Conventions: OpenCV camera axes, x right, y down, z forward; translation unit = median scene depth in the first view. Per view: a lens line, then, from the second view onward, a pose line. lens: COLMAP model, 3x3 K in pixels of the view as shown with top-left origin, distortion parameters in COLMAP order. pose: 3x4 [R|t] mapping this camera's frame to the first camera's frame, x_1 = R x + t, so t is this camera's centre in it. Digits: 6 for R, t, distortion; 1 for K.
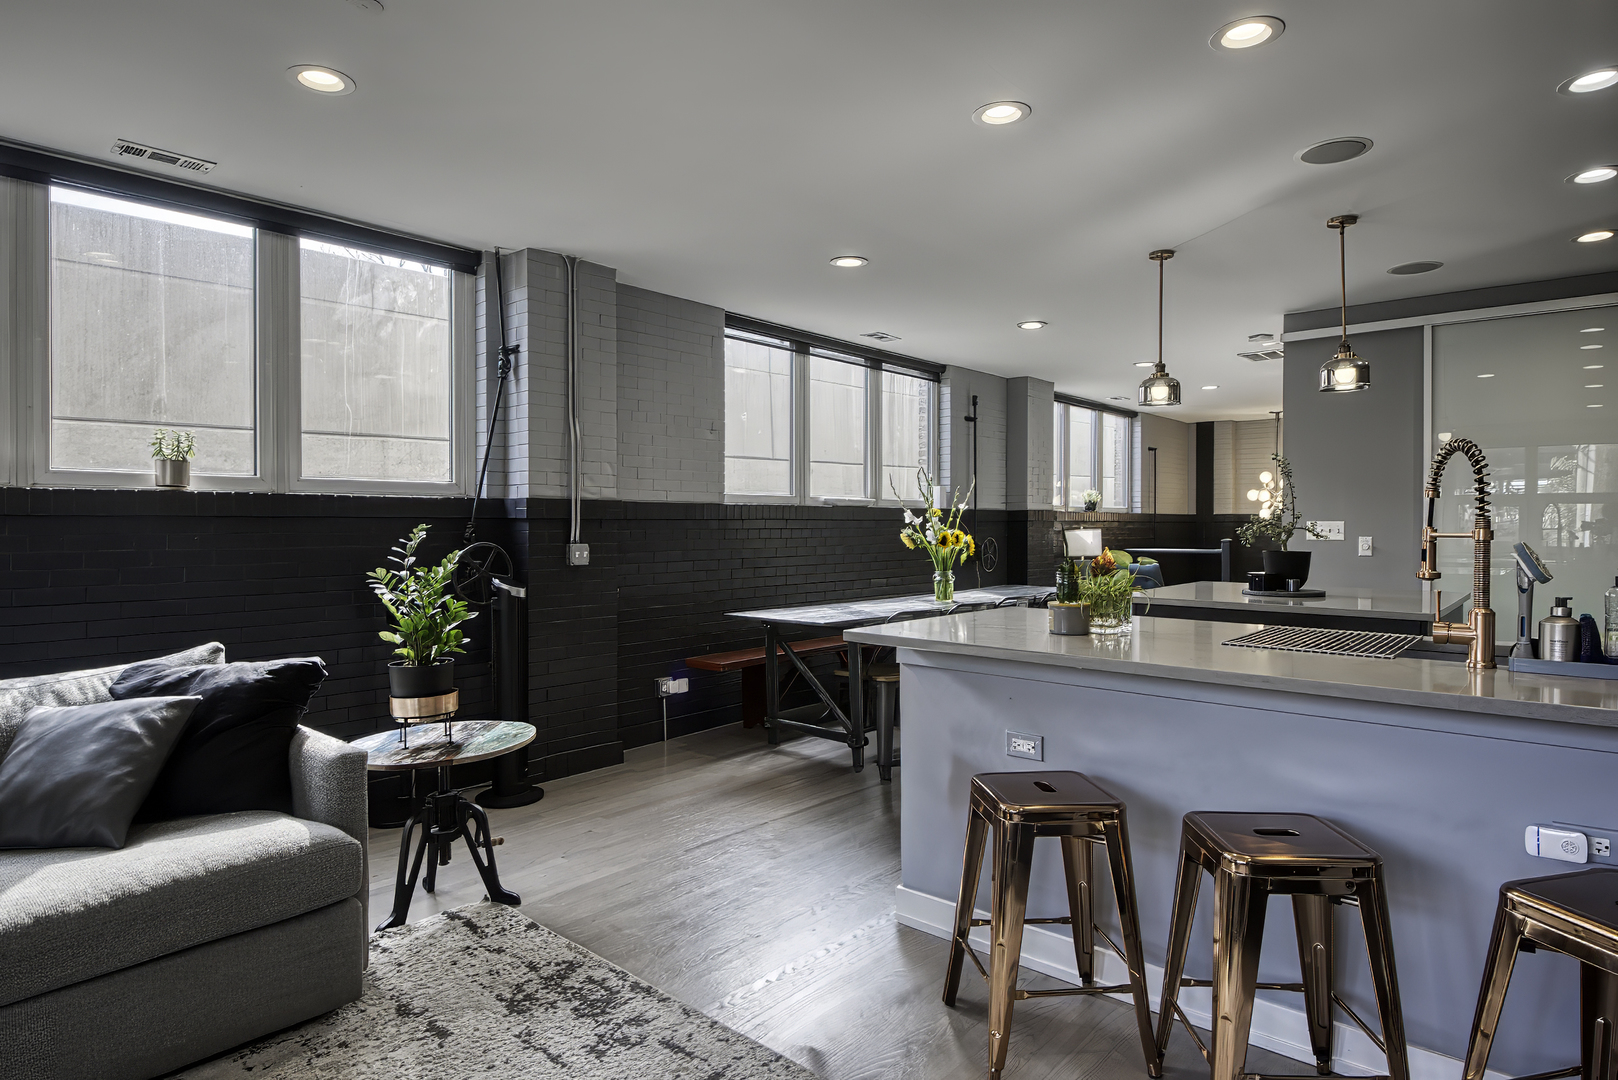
lens RADIAL K [[903.8, 0, 806.2], [0, 903.8, 533.5], [0, 0, 1]] dist [0.004571, -0.017291]
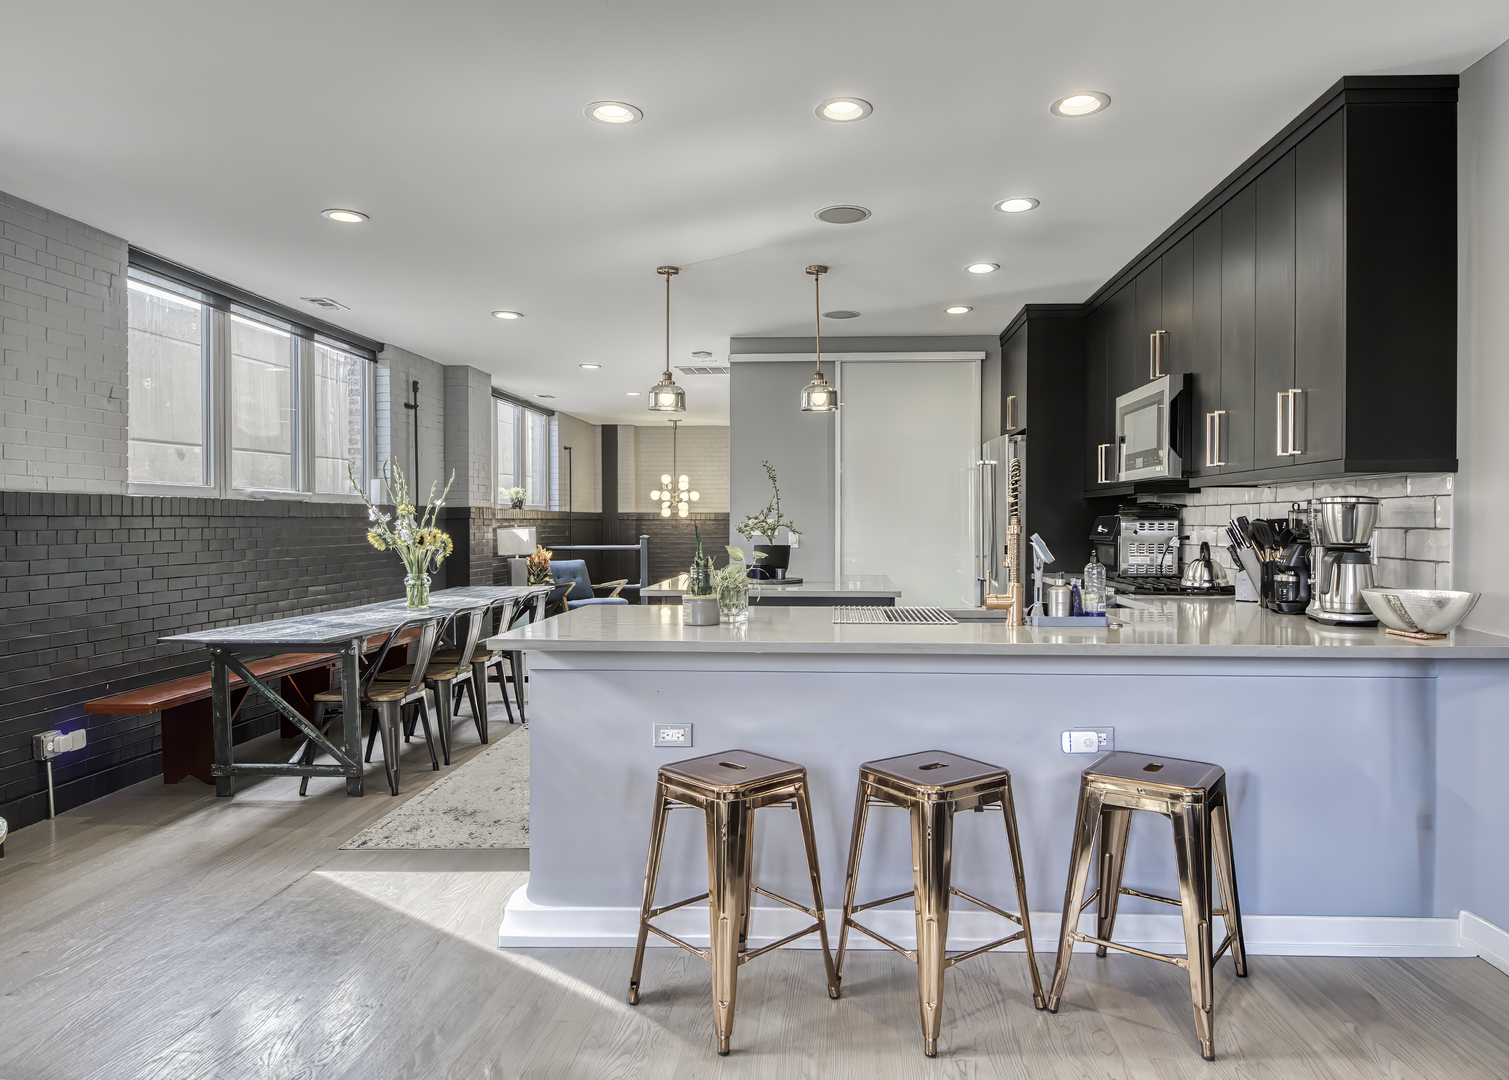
lens RADIAL K [[933.9, 0, 800.9], [0, 933.9, 532.2], [0, 0, 1]] dist [0.027144, -0.045554]
pose [[0.778829, -0.007248, 0.627195, -0.156280], [0.006910, 0.999972, 0.002975, -0.000296], [-0.627199, 0.002017, 0.778857, 0.033458]]
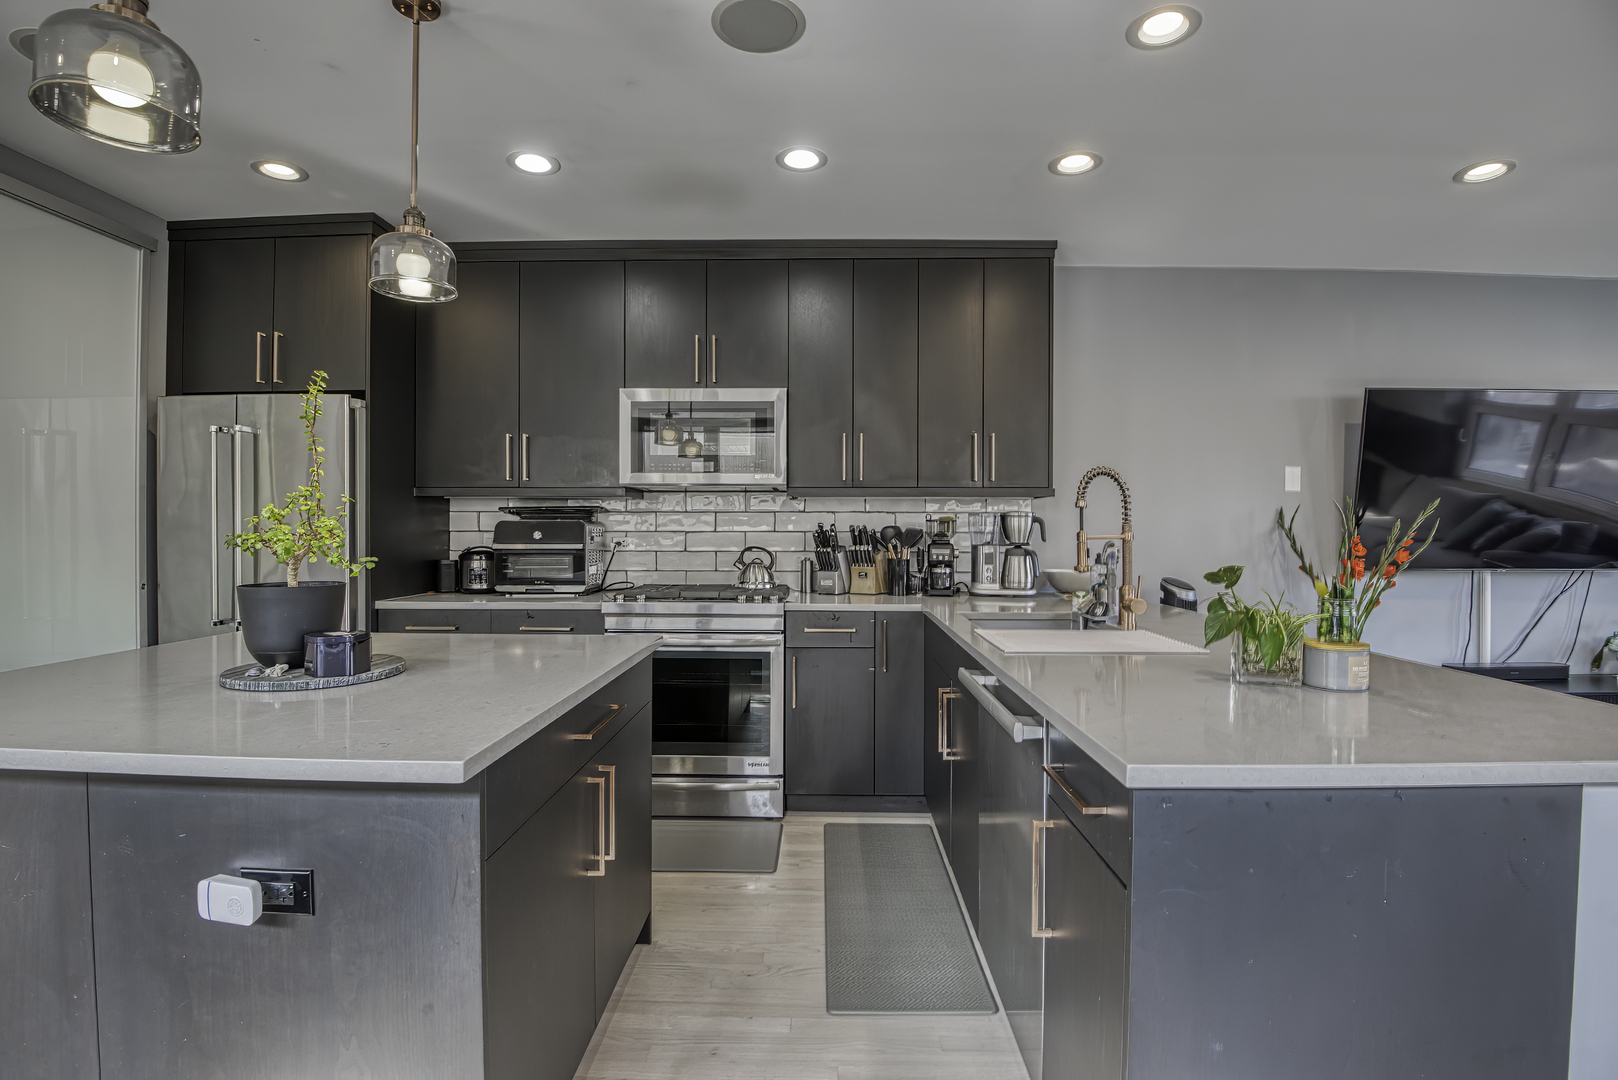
lens RADIAL K [[739.1, 0, 811.3], [0, 739.1, 533.2], [0, 0, 1]] dist [-0.040019, -0.000745]
pose [[-0.636896, -0.000514, 0.770950, 0.061340], [0.006471, 0.999961, 0.006013, -0.003803], [-0.770923, 0.008818, -0.636868, 0.837676]]
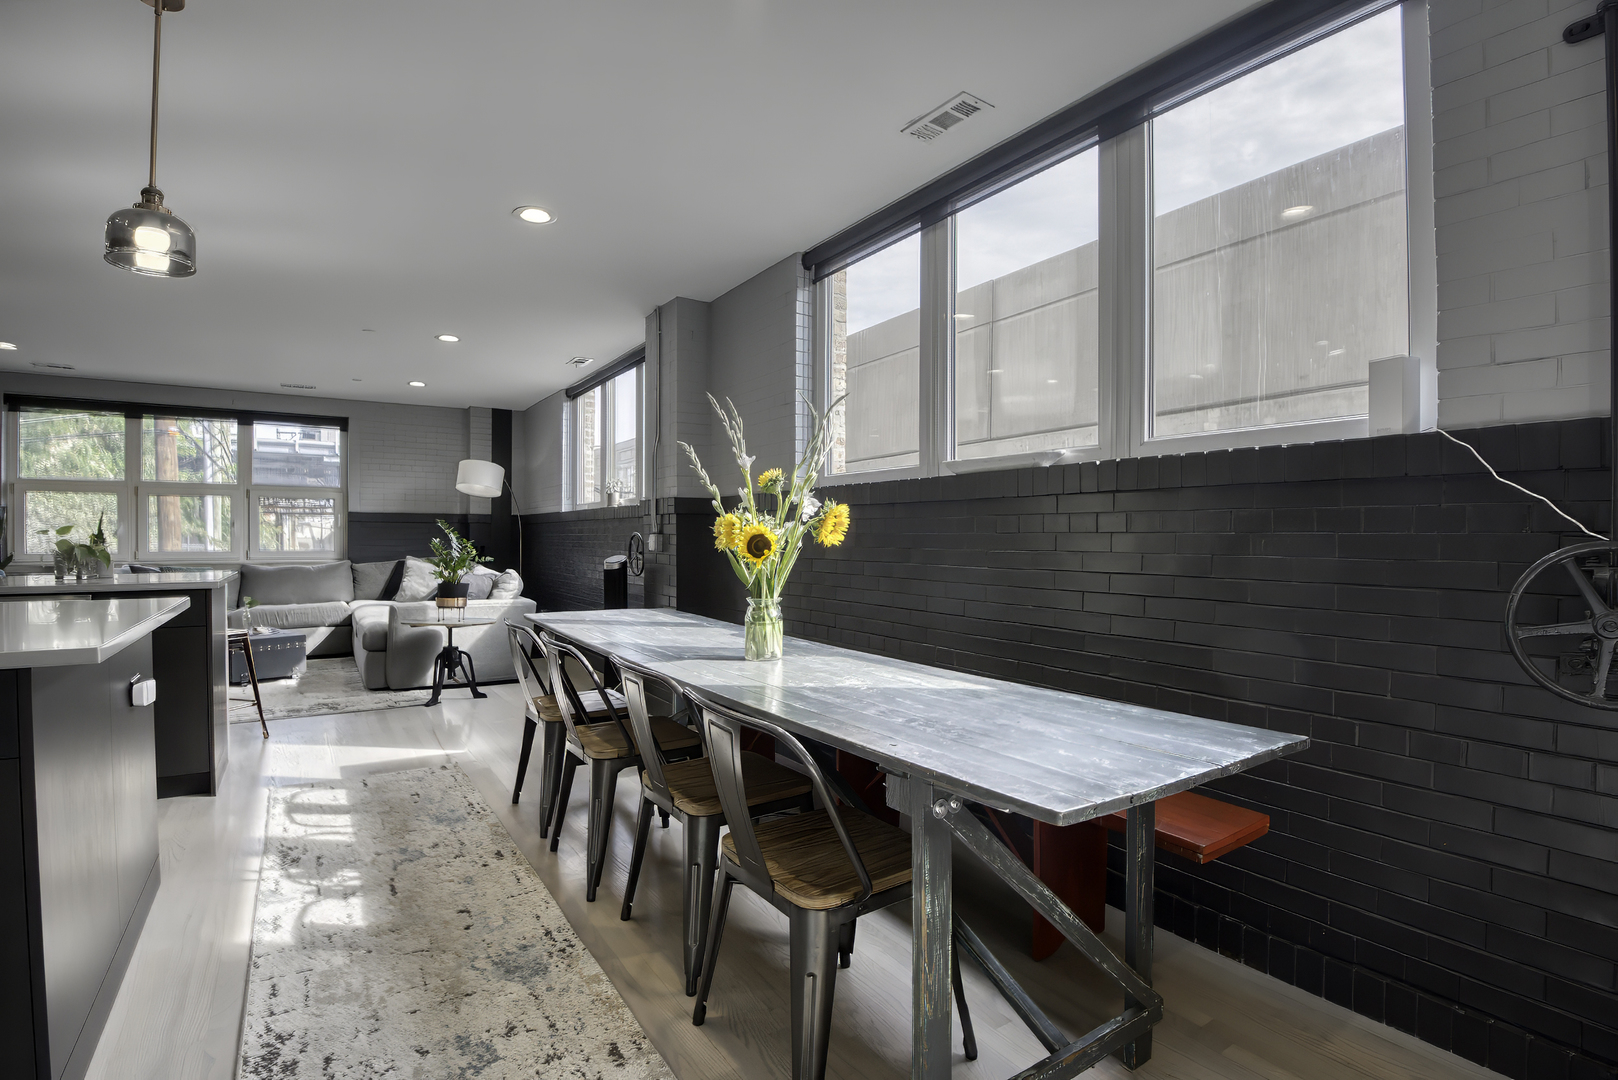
lens RADIAL K [[745.4, 0, 813.8], [0, 745.4, 542.4], [0, 0, 1]] dist [-0.021019, -0.015941]
pose [[-0.247939, 0.005517, -0.968760, 0.609136], [-0.016293, 0.999819, 0.009864, 0.008171], [0.968639, 0.018230, -0.247804, 1.285160]]
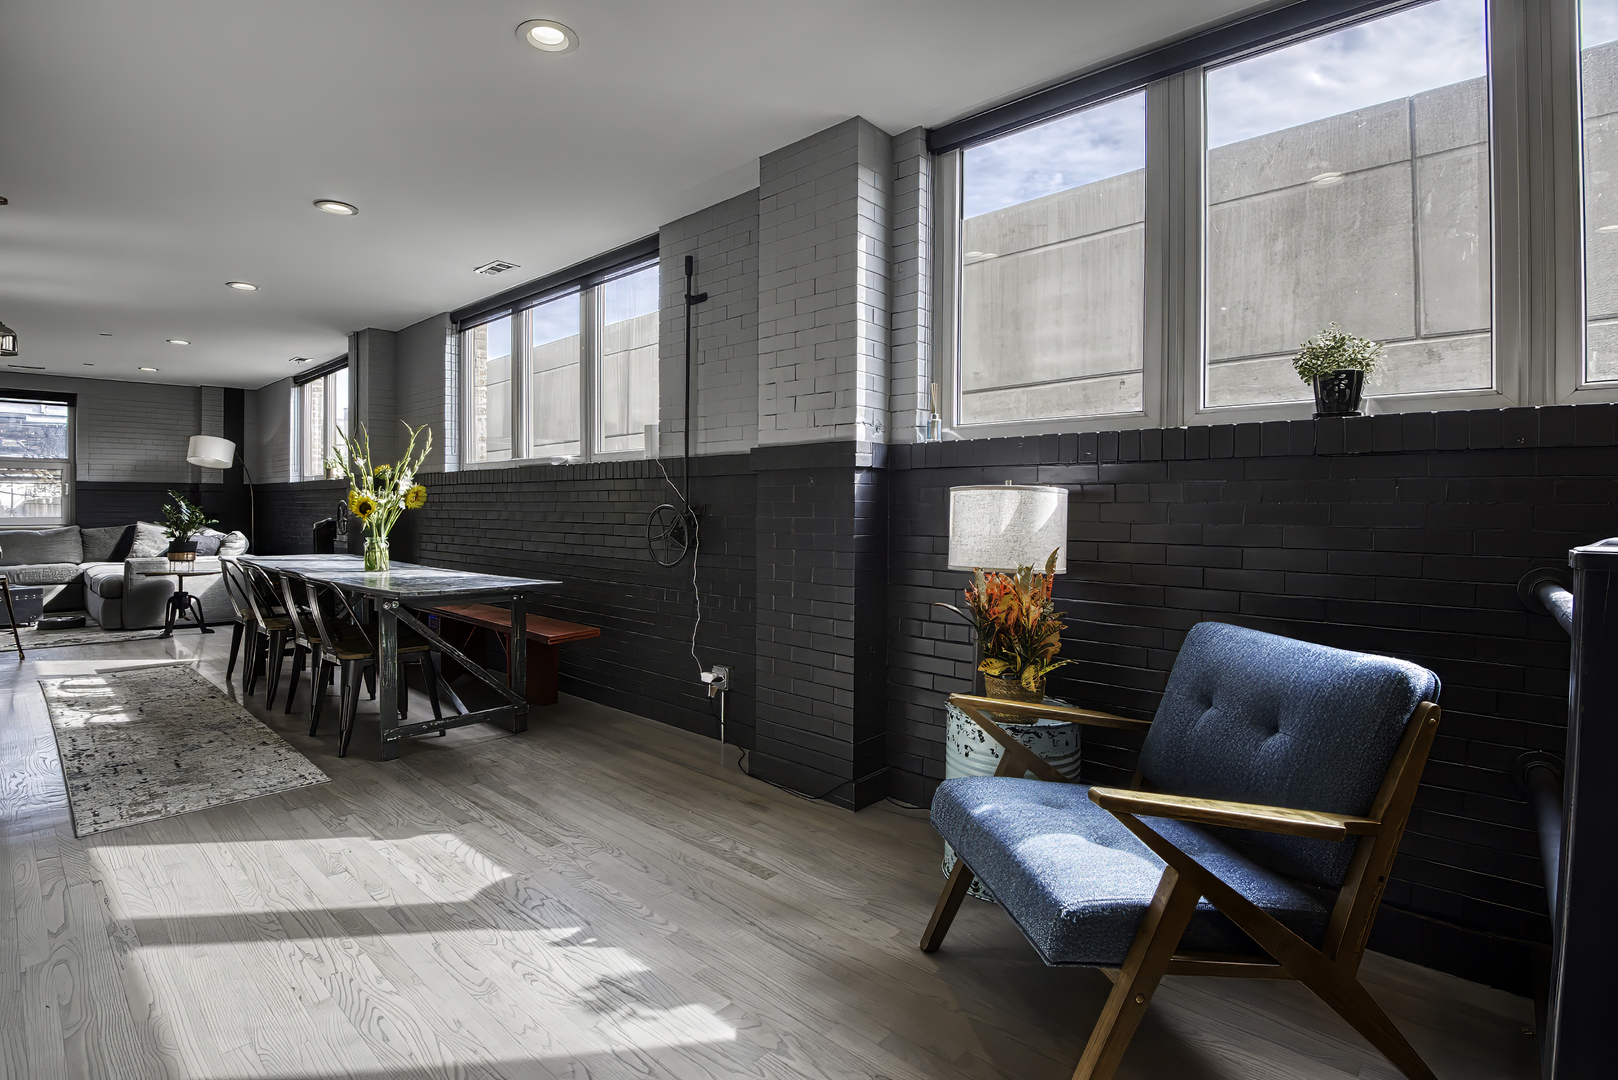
lens RADIAL K [[766.1, 0, 806.0], [0, 766.1, 522.2], [0, 0, 1]] dist [0.000152, -0.025332]
pose [[-0.019803, 0.016897, -0.999661, 1.003939], [-0.019236, 0.999666, 0.017279, 0.007002], [0.999619, 0.019572, -0.019471, 1.630241]]
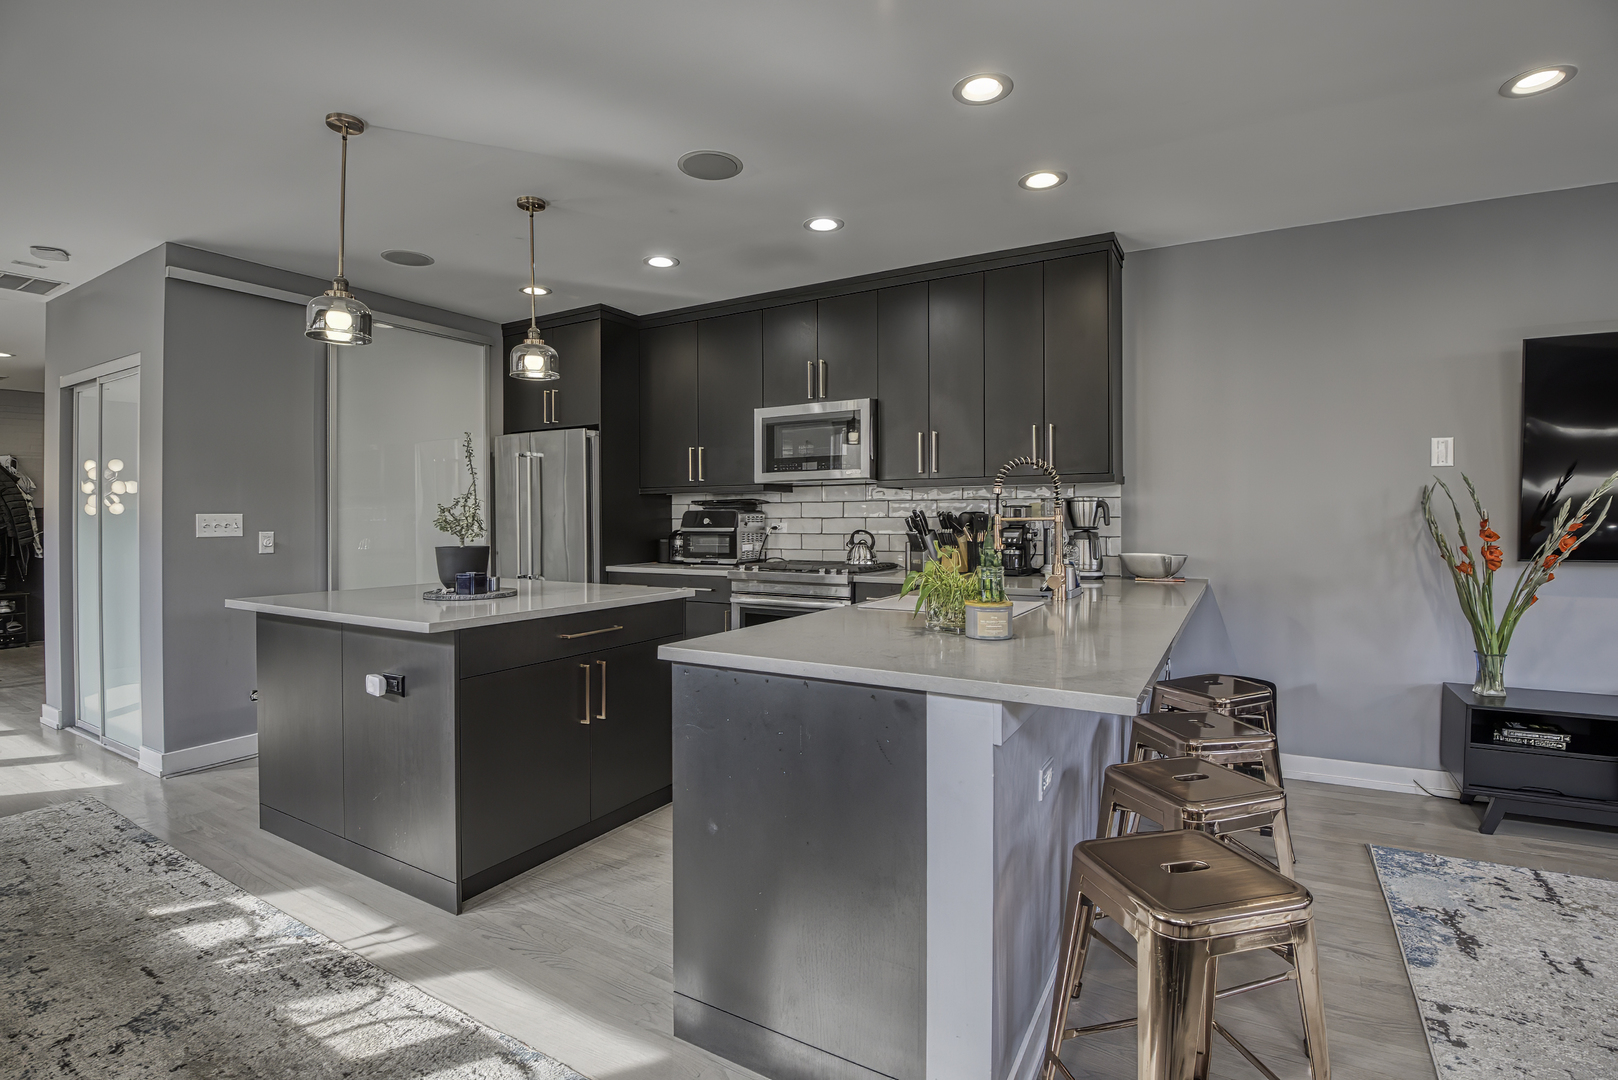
lens RADIAL K [[755.0, 0, 813.3], [0, 755.0, 513.9], [0, 0, 1]] dist [-0.035861, -0.000757]
pose [[-0.190406, 0.005404, 0.981691, -0.191448], [0.015300, 0.999880, -0.002536, -0.004175], [-0.981586, 0.014537, -0.190466, 0.660035]]
